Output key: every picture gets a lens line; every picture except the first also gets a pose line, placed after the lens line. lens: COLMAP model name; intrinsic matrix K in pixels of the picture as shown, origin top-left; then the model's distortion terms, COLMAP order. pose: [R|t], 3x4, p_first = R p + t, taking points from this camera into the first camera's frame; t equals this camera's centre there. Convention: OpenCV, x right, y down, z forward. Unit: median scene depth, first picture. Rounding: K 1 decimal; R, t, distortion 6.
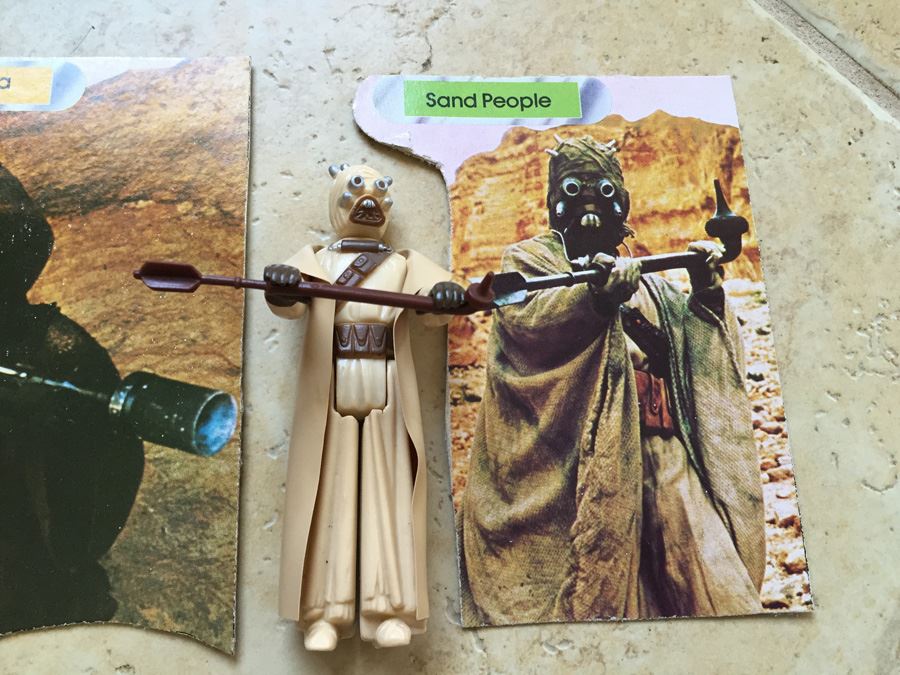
lens RADIAL K [[784.0, 0, 451.8], [0, 784.0, 346.0], [0, 0, 1]] dist [0.072028, -0.143481]
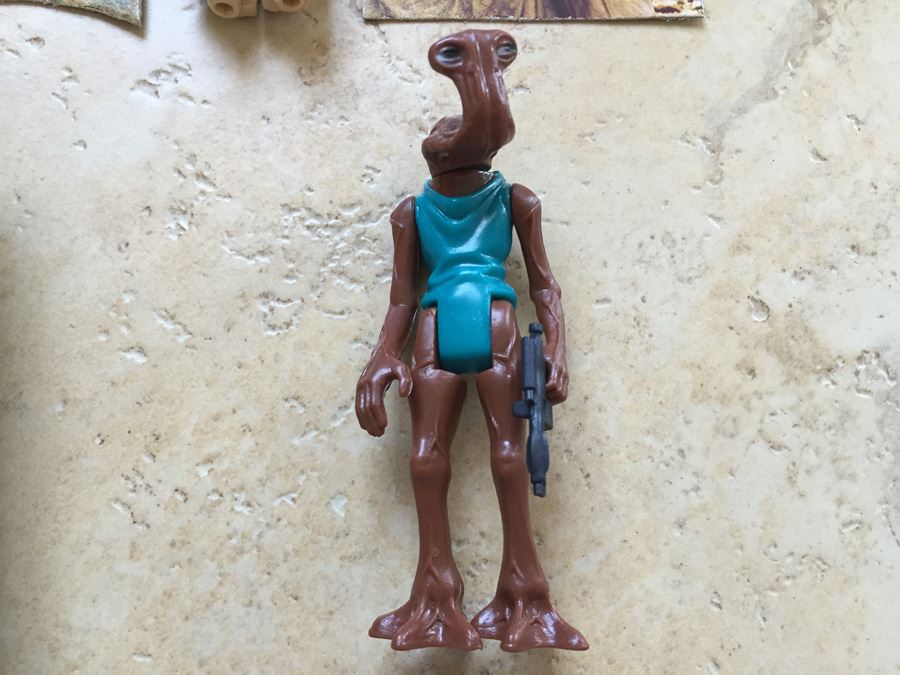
lens RADIAL K [[776.3, 0, 448.5], [0, 776.3, 331.8], [0, 0, 1]] dist [0.082331, -0.149711]
pose [[0.999761, -0.010824, 0.018994, 0.093955], [0.009883, 0.998751, 0.048986, 0.675238], [-0.019500, -0.048787, 0.998619, -0.045423]]
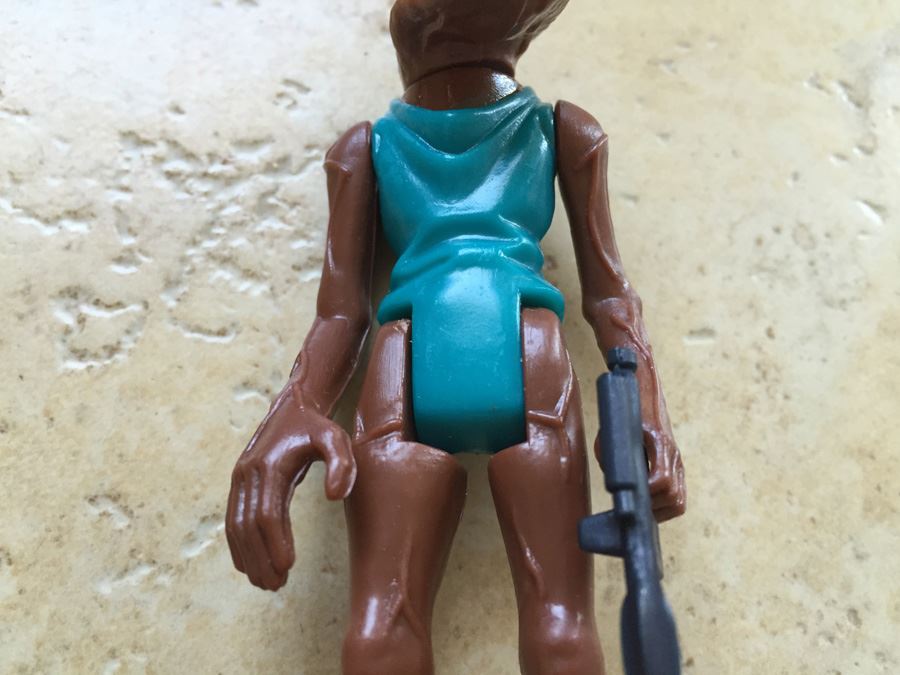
lens RADIAL K [[804.9, 0, 450.9], [0, 804.9, 343.8], [0, 0, 1]] dist [0.078641, -0.188367]
pose [[0.995235, 0.026674, 0.093785, 0.079646], [-0.020917, 0.997867, -0.061838, 0.729893], [-0.095234, 0.059582, 0.993670, 0.357714]]
